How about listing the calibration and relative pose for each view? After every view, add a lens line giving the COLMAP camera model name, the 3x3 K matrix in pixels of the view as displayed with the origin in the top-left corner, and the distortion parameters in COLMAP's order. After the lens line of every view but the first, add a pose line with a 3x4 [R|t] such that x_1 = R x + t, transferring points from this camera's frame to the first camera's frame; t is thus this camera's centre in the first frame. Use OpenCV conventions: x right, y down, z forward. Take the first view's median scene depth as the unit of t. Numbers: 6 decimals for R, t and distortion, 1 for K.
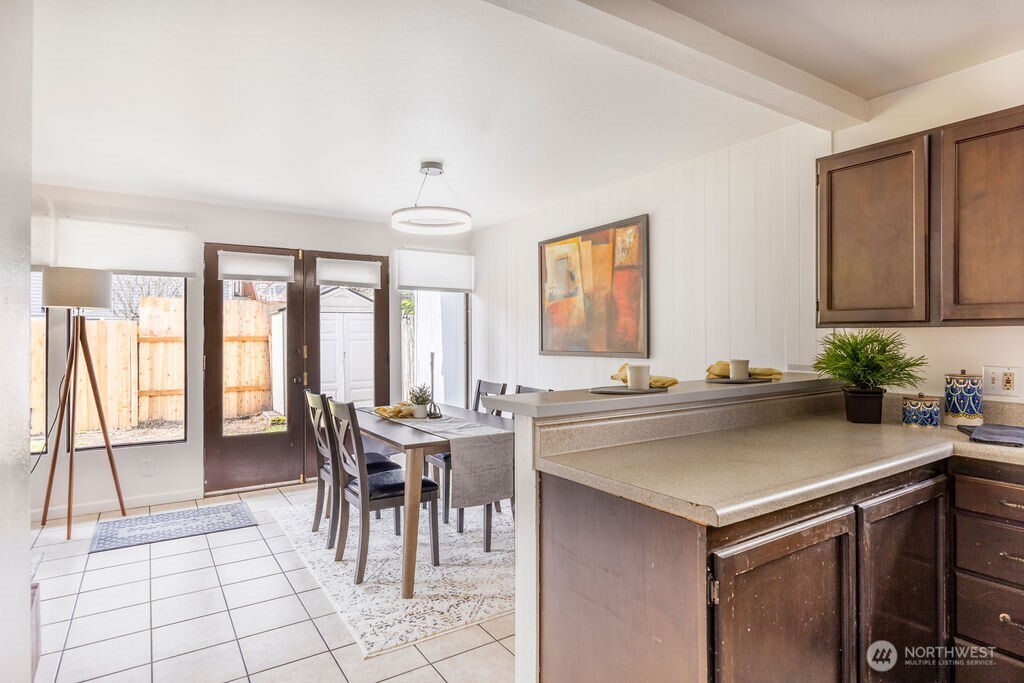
lens RADIAL K [[560.7, 0, 510.9], [0, 560.7, 334.9], [0, 0, 1]] dist [-0.000733, -0.000439]
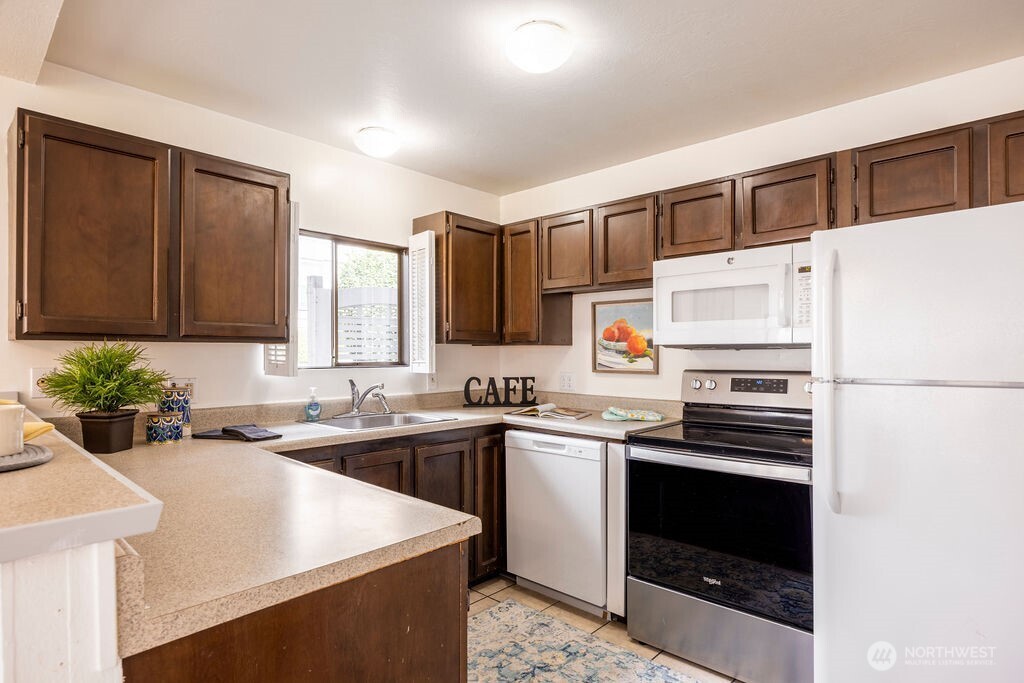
lens RADIAL K [[537.6, 0, 515.2], [0, 537.6, 350.6], [0, 0, 1]] dist [-0.002239, -0.000530]
pose [[-0.237246, 0.002442, 0.971447, -0.330306], [-0.003438, 0.999988, -0.003353, 0.002739], [-0.971444, -0.004135, -0.237235, 0.620543]]
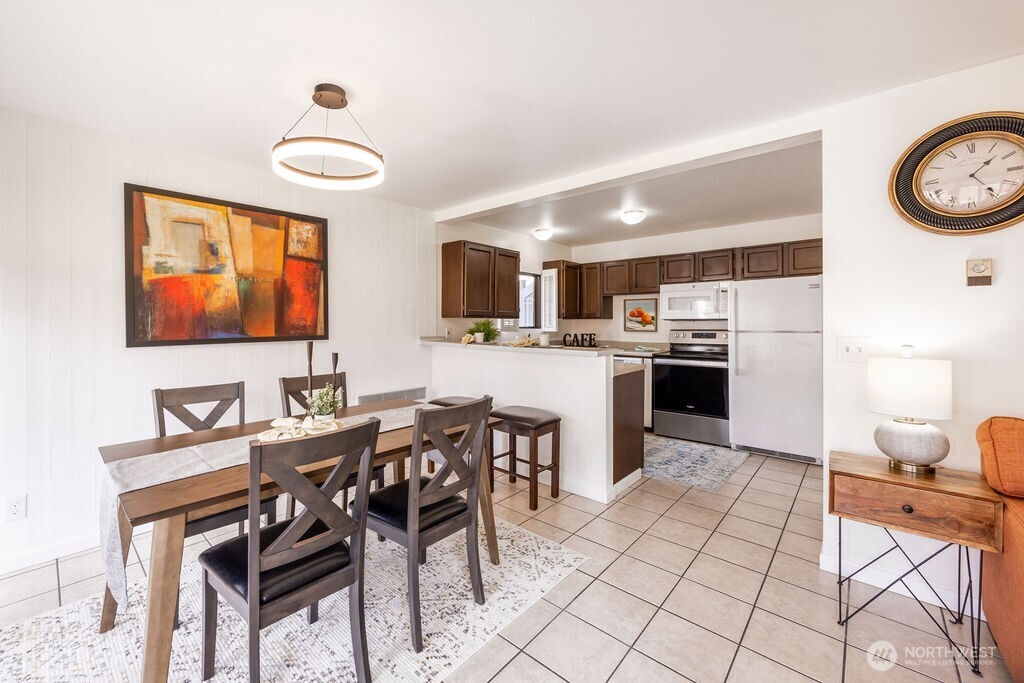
lens RADIAL K [[409.8, 0, 486.8], [0, 409.8, 318.3], [0, 0, 1]] dist [0.000455, 0.000025]
pose [[-0.244437, 0.010117, 0.969612, -1.173625], [-0.003404, 0.999930, -0.011291, 0.009277], [-0.969659, -0.006060, -0.244386, 1.500156]]
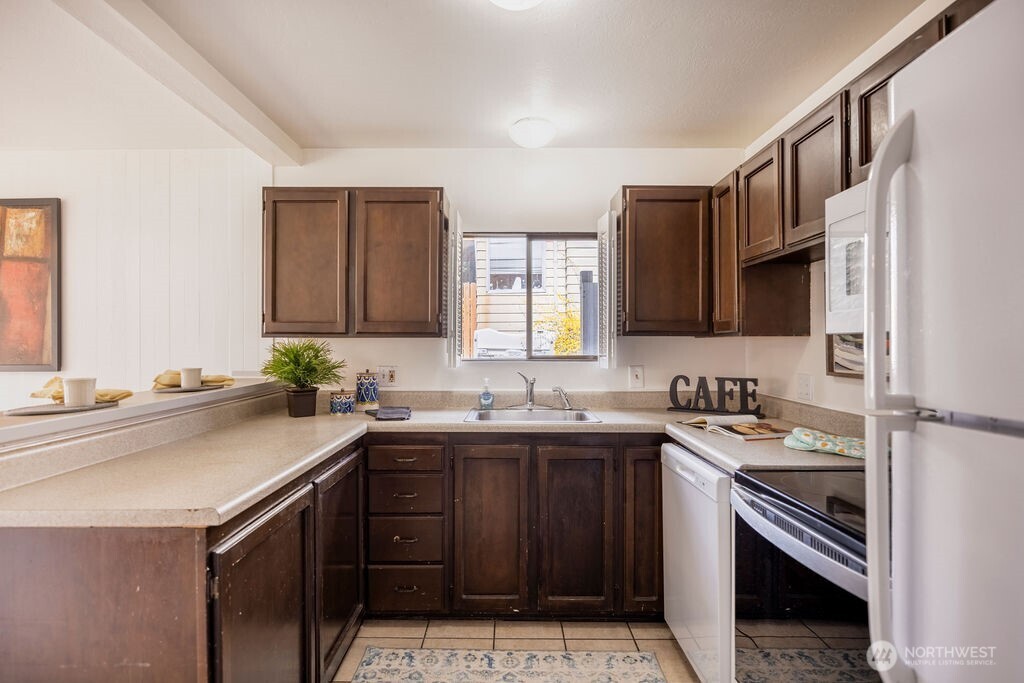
lens RADIAL K [[538.3, 0, 512.0], [0, 538.3, 341.5], [0, 0, 1]] dist [-0.002052, -0.000531]
pose [[0.548733, 0.005071, 0.835982, -0.094506], [-0.002655, 0.999987, -0.004324, -0.000642], [-0.835993, 0.000153, 0.548740, -0.011185]]
